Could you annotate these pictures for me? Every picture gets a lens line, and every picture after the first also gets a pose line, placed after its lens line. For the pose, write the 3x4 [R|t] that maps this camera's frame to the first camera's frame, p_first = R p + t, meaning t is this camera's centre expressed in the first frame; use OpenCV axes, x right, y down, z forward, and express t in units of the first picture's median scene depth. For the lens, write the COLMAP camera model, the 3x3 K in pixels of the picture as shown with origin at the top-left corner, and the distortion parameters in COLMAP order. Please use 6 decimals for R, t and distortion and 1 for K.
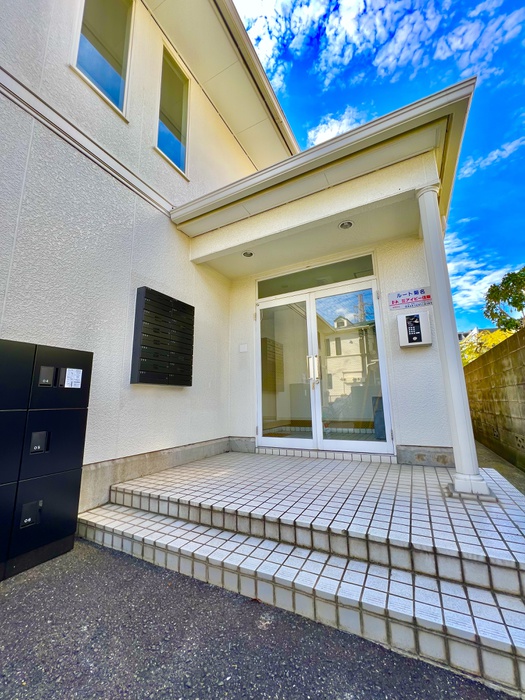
lens RADIAL K [[277.3, 0, 262.5], [0, 277.3, 350.0], [0, 0, 1]] dist [-0.003569, -0.000227]
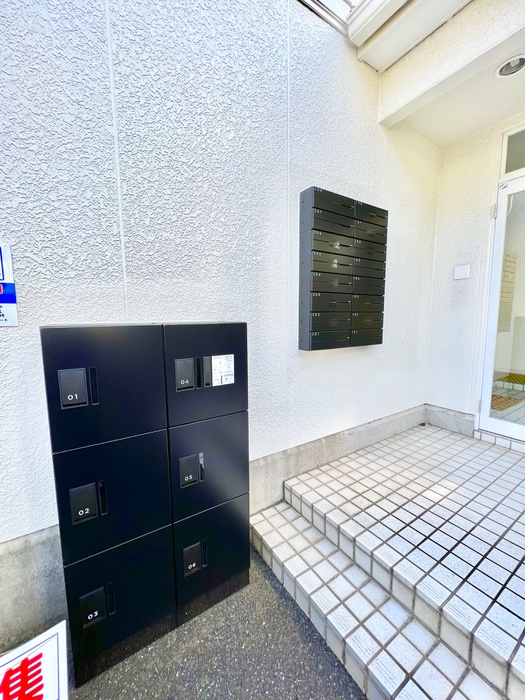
lens RADIAL K [[277.3, 0, 262.5], [0, 277.3, 350.0], [0, 0, 1]] dist [-0.003569, -0.000227]
pose [[0.869688, 0.065238, -0.489272, -0.242323], [0.084648, 0.956831, 0.278044, -0.082813], [0.486290, -0.283227, 0.826622, 0.429798]]
